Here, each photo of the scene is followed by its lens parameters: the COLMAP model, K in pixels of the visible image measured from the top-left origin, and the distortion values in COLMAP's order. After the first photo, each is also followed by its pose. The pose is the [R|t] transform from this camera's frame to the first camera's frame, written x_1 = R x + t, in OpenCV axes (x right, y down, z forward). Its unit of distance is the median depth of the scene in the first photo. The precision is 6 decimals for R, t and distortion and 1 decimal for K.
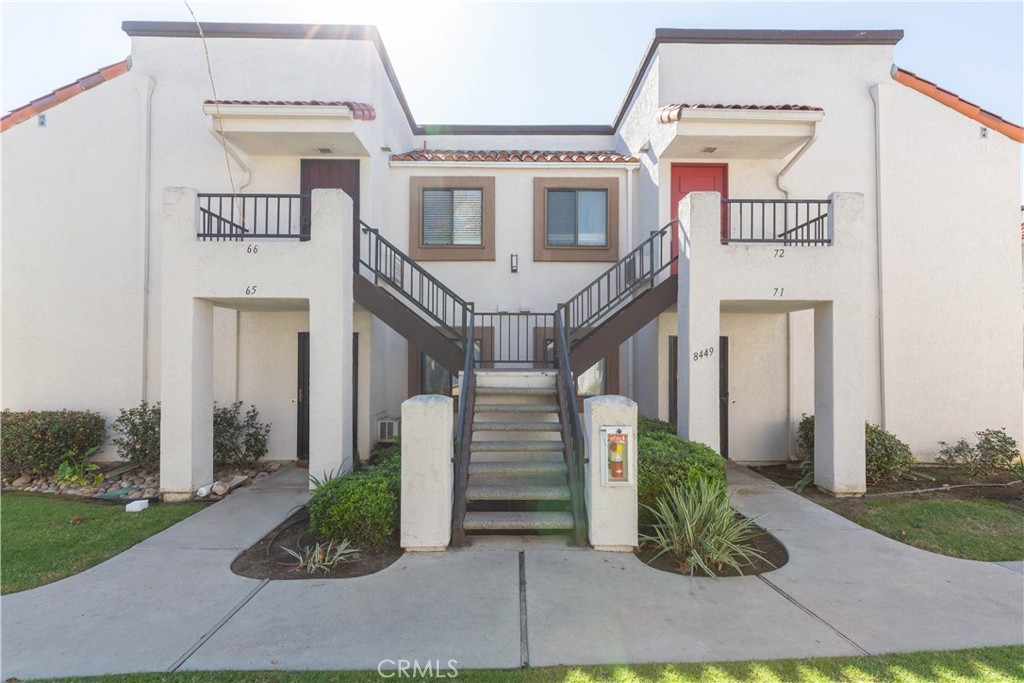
lens RADIAL K [[462.6, 0, 515.5], [0, 462.6, 349.3], [0, 0, 1]] dist [0.004942, 0.000725]
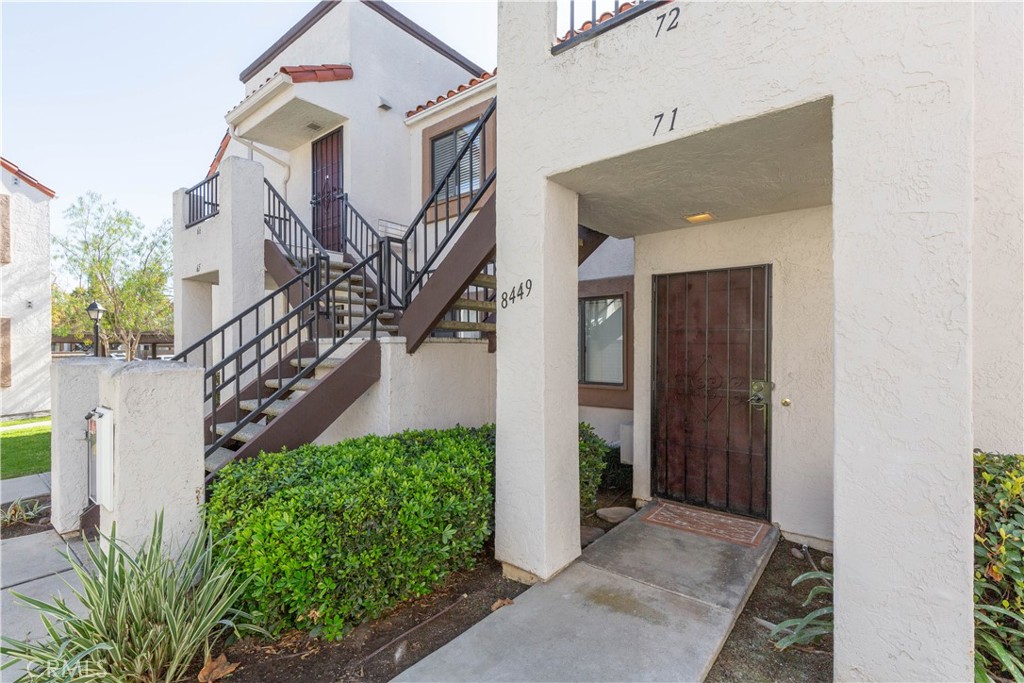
lens RADIAL K [[462.6, 0, 515.5], [0, 462.6, 349.3], [0, 0, 1]] dist [0.004942, 0.000725]
pose [[0.774055, -0.001651, -0.633116, 0.601893], [0.014328, 0.999786, 0.014910, 0.052111], [0.632956, -0.020613, 0.773913, 0.511393]]
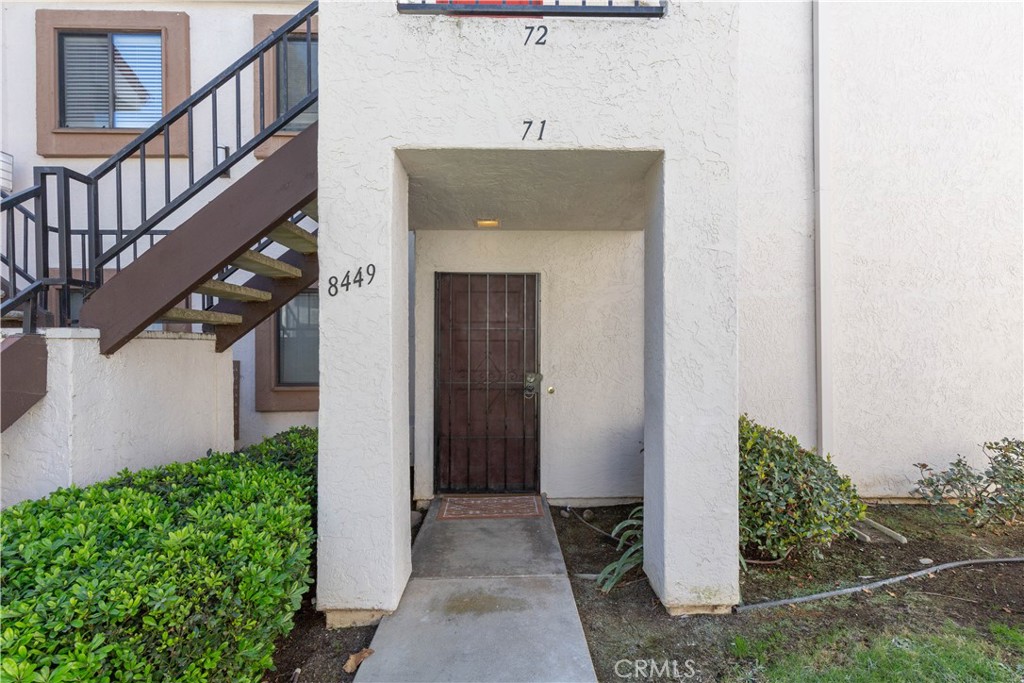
lens RADIAL K [[465.6, 0, 514.9], [0, 465.6, 347.3], [0, 0, 1]] dist [0.008555, -0.000235]
pose [[0.999862, -0.007182, 0.014995, 0.454849], [0.006834, 0.999710, 0.023101, 0.051416], [-0.015156, -0.022996, 0.999621, 0.484415]]
